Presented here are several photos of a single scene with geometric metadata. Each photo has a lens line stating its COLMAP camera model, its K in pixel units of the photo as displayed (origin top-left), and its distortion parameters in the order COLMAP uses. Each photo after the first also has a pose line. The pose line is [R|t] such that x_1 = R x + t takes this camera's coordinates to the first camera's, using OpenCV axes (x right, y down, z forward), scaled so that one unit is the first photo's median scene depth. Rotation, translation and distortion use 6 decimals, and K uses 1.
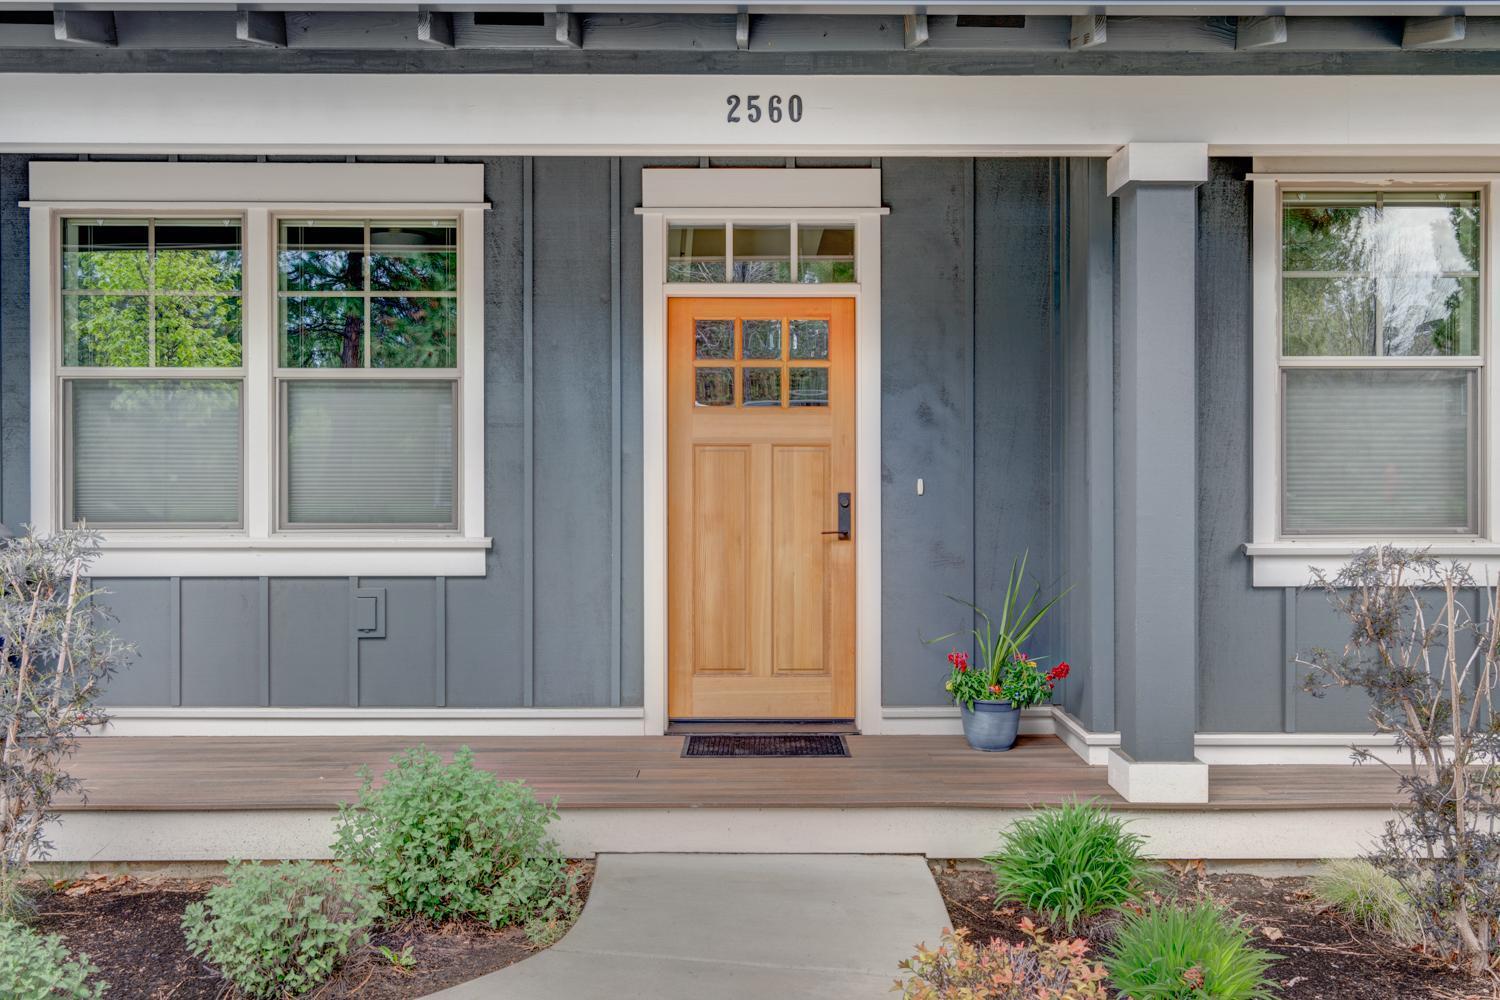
lens RADIAL K [[1272.0, 0, 751.1], [0, 1272.0, 464.3], [0, 0, 1]] dist [0.010776, 0.001099]
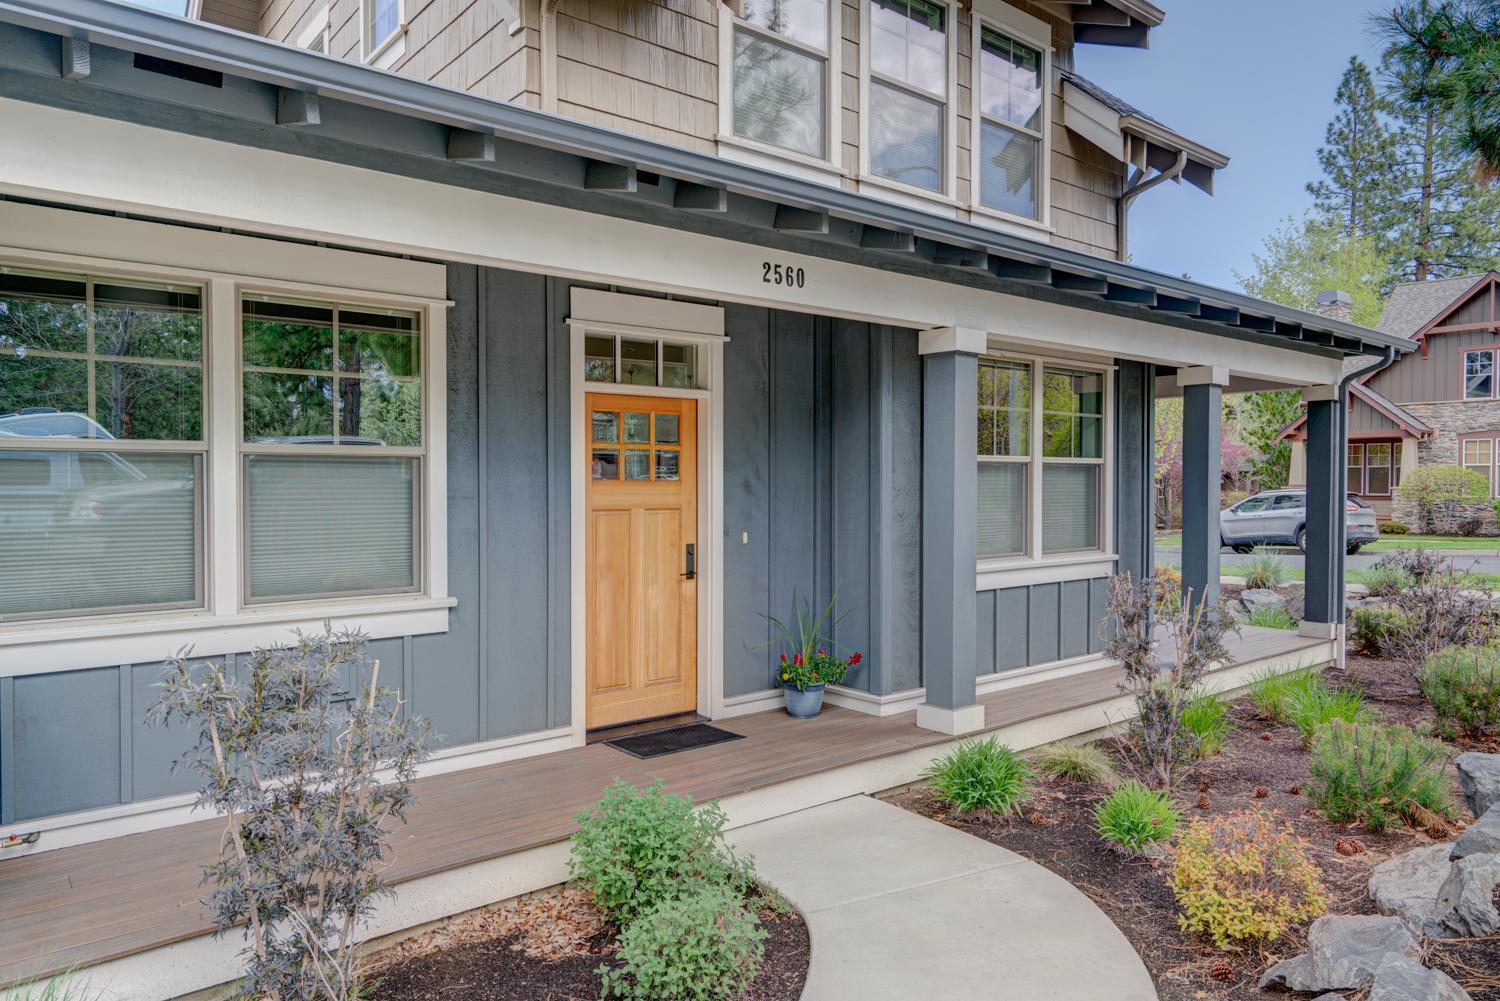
lens RADIAL K [[980.3, 0, 749.1], [0, 980.3, 493.4], [0, 0, 1]] dist [0.002896, 0.002485]
pose [[0.779682, -0.008464, 0.626118, -0.542229], [0.000537, 0.999917, 0.012848, -0.045594], [-0.626175, -0.009681, 0.779622, 0.155852]]
